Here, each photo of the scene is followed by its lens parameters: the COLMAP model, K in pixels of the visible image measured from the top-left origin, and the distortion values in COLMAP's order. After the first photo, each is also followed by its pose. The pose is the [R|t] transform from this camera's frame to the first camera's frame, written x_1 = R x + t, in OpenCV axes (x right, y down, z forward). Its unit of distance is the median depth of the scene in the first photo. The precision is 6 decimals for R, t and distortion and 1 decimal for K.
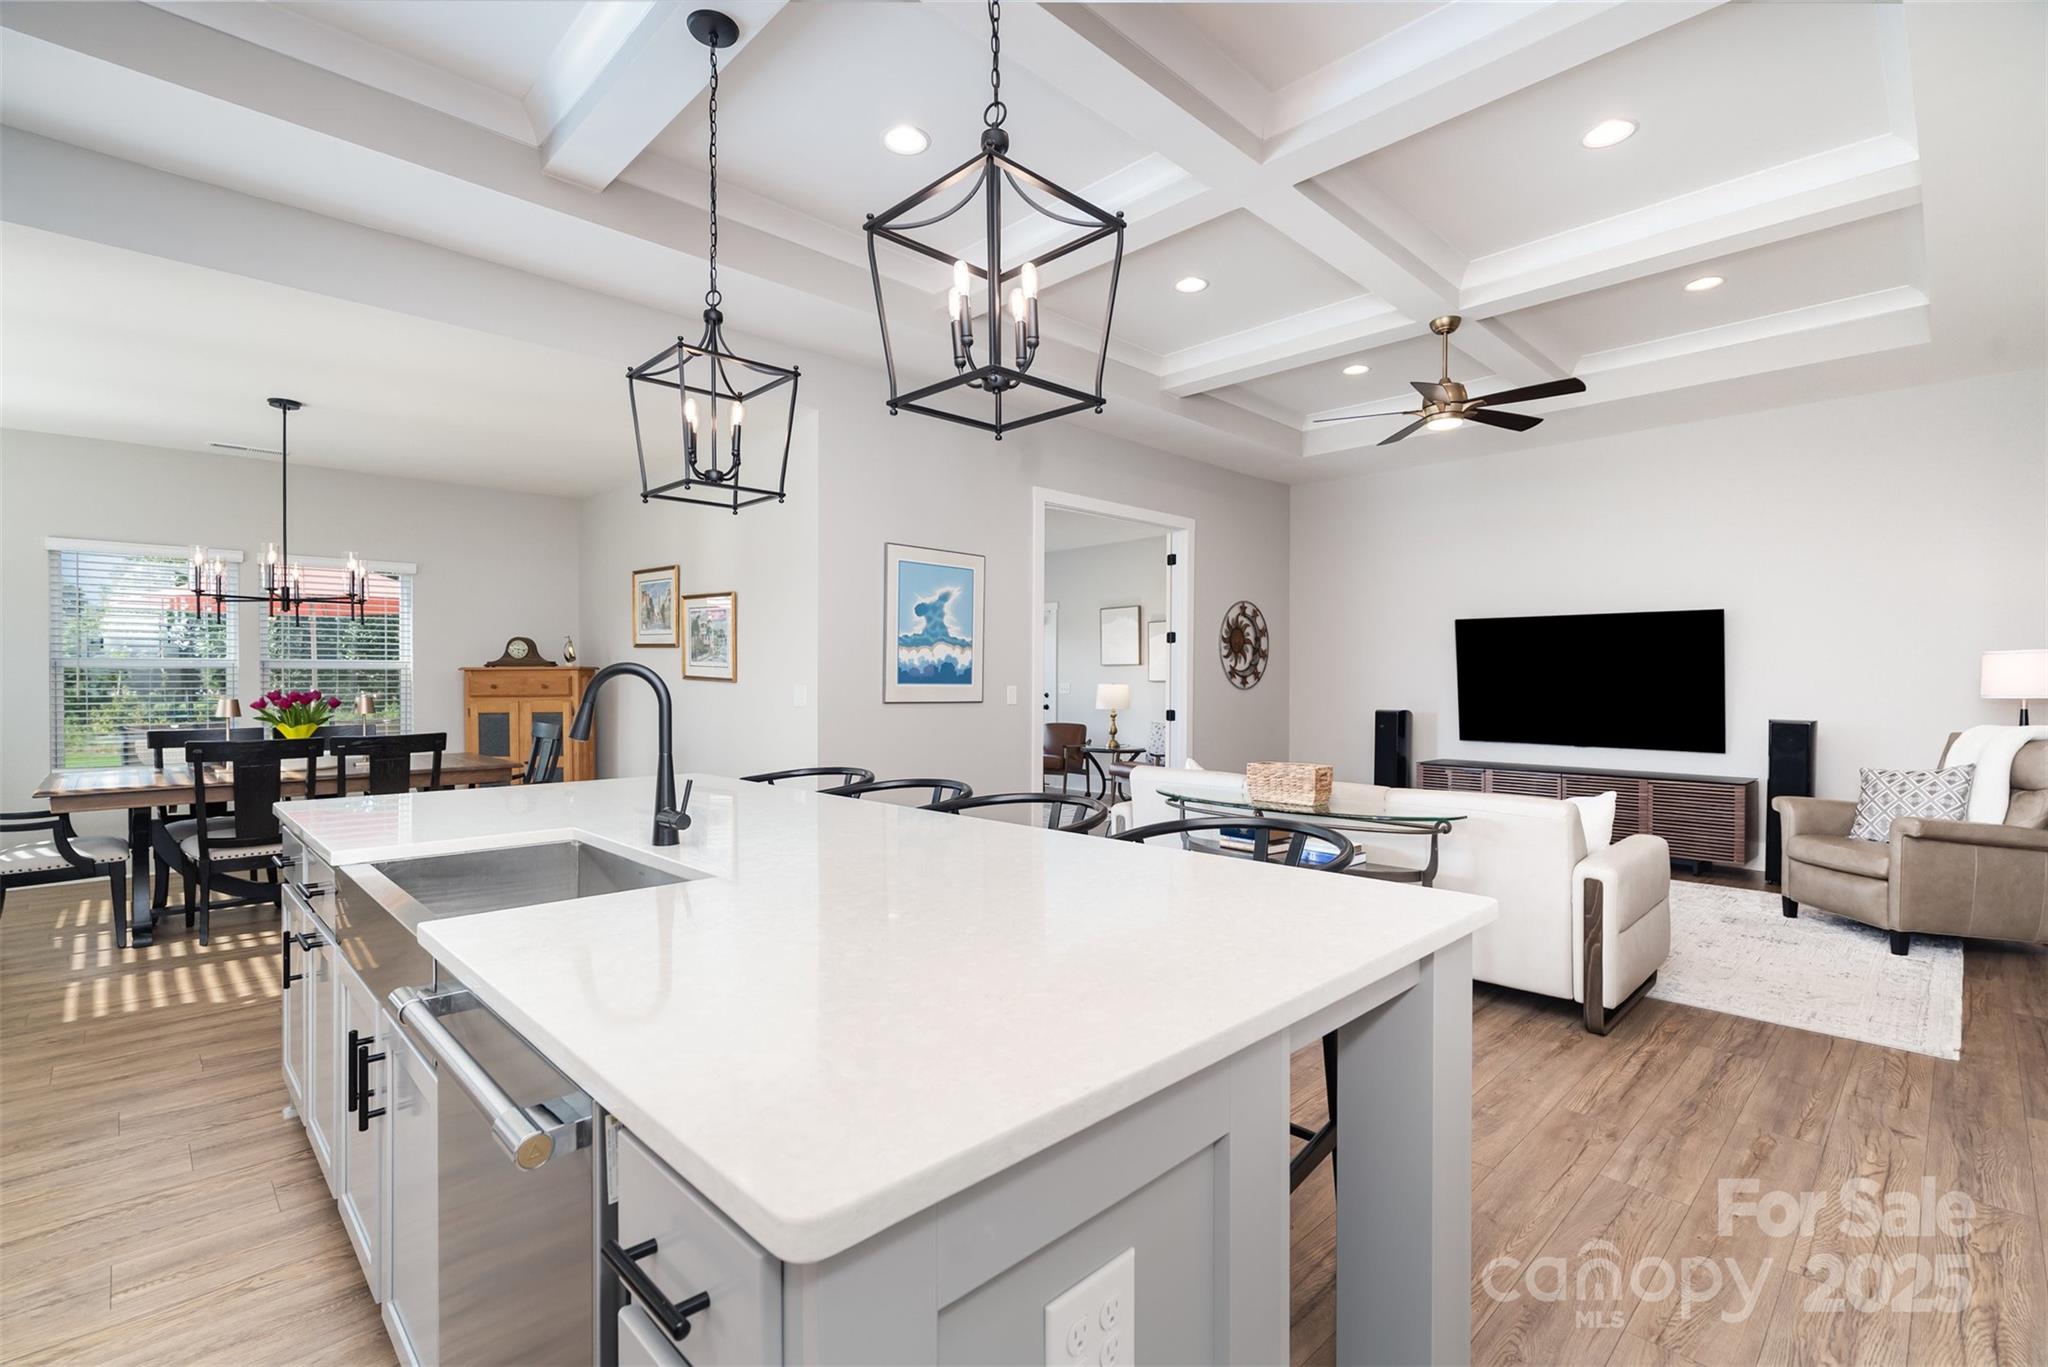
lens RADIAL K [[939.5, 0, 1008.8], [0, 939.5, 682.4], [0, 0, 1]] dist [-0.002326, 0.000533]
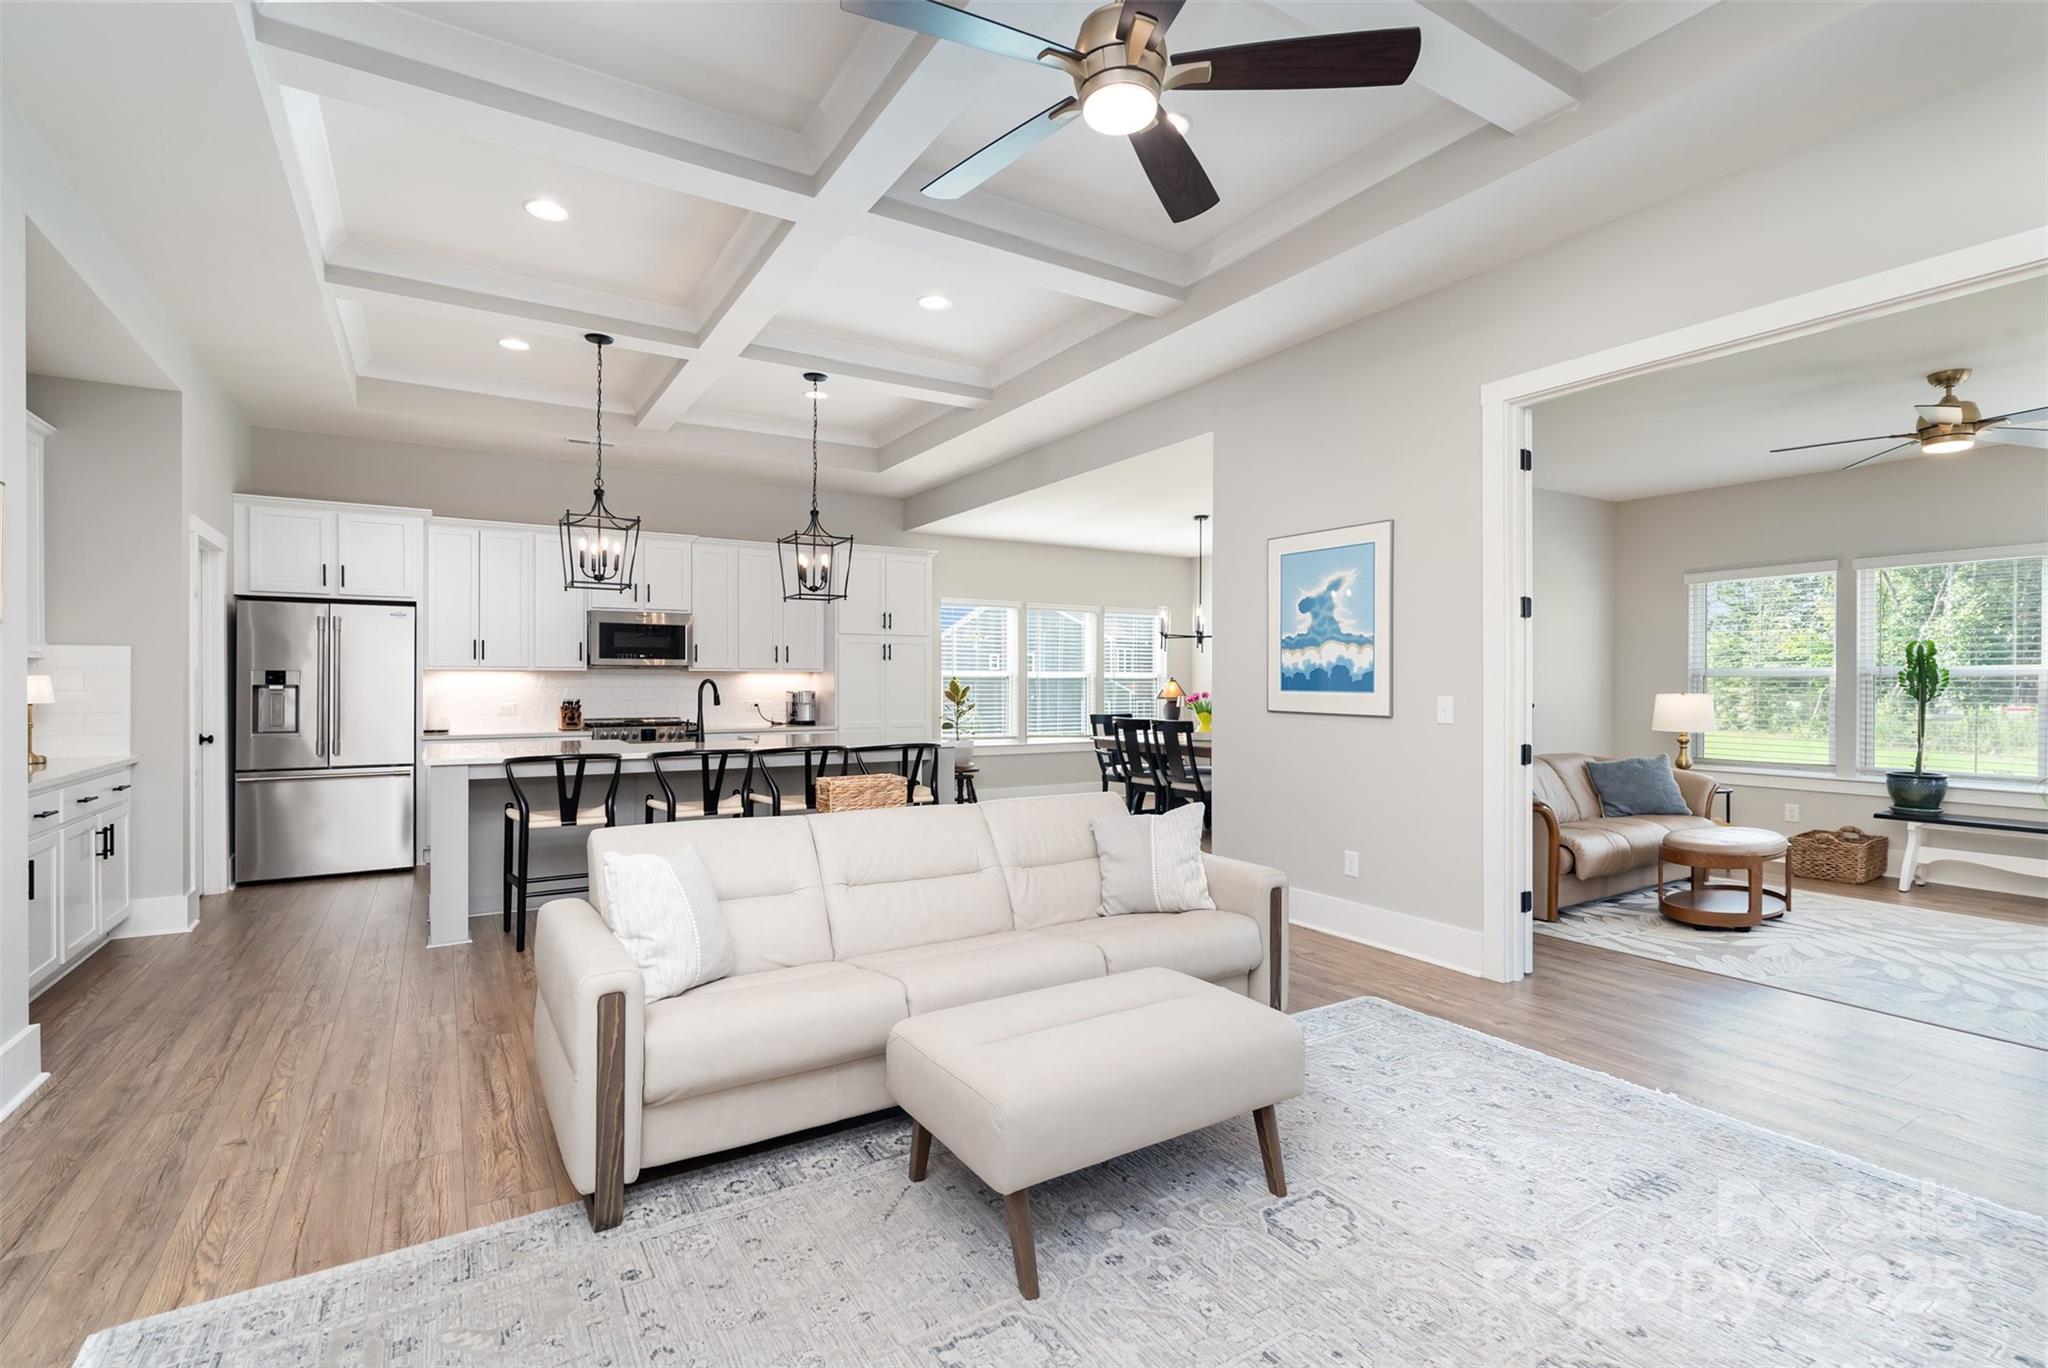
lens RADIAL K [[939.5, 0, 1021.8], [0, 939.5, 691.2], [0, 0, 1]] dist [-0.002326, 0.000533]
pose [[-0.214298, 0.005413, -0.976753, 0.803110], [-0.005477, 0.999962, 0.006743, -0.003066], [0.976753, 0.006795, -0.214261, 0.931931]]
